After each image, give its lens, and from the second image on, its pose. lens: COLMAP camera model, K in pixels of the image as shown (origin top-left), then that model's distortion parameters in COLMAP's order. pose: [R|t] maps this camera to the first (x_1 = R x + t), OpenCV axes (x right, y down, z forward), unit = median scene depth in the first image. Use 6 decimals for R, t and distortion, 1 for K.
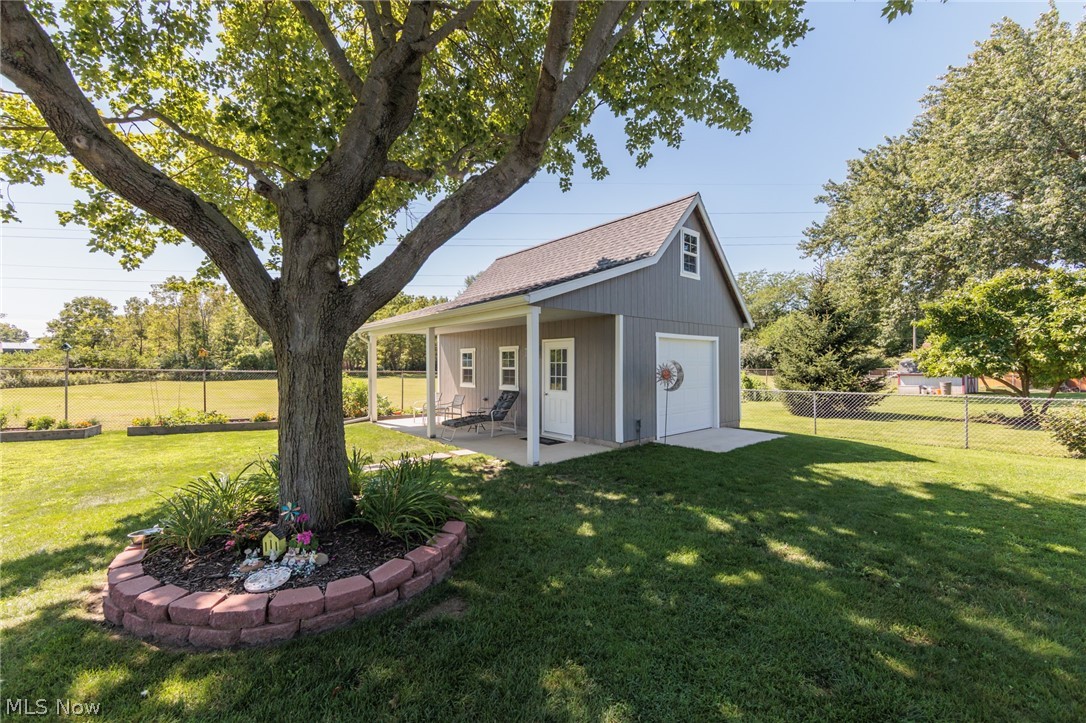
lens RADIAL K [[432.1, 0, 553.9], [0, 432.1, 361.4], [0, 0, 1]] dist [-0.005935, 0.000885]
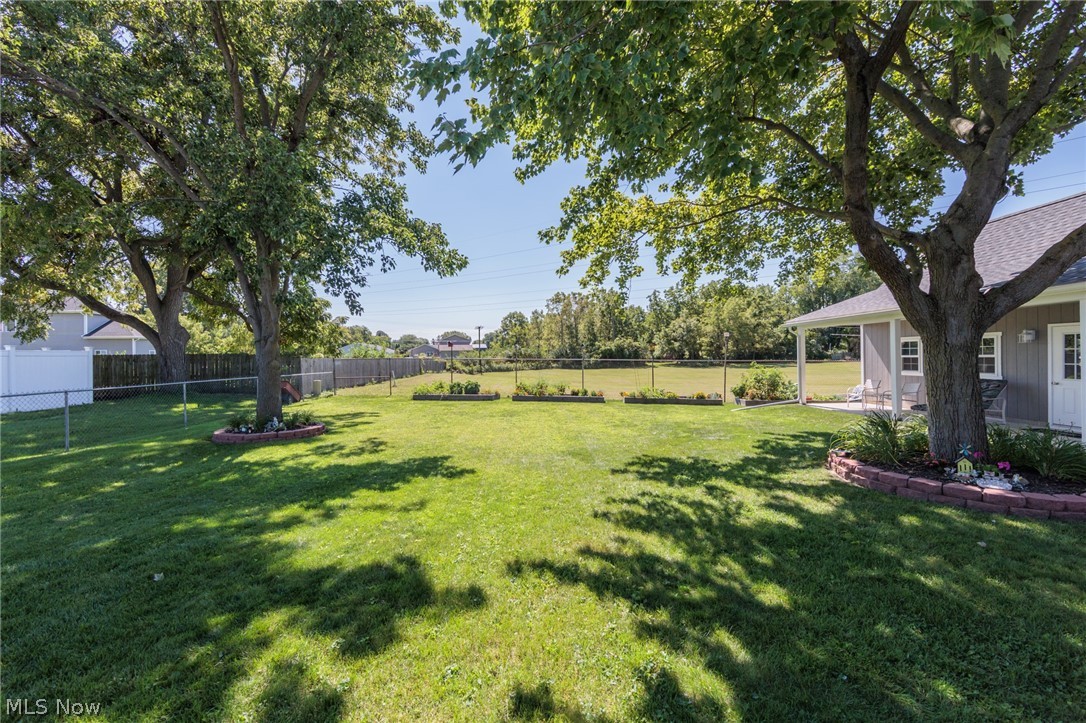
lens RADIAL K [[432.1, 0, 532.5], [0, 432.1, 358.7], [0, 0, 1]] dist [-0.005935, 0.000885]
pose [[0.777908, -0.005703, -0.628352, -0.110871], [0.014711, 0.999850, 0.009138, -0.000762], [0.628206, -0.016352, 0.777875, -0.147674]]
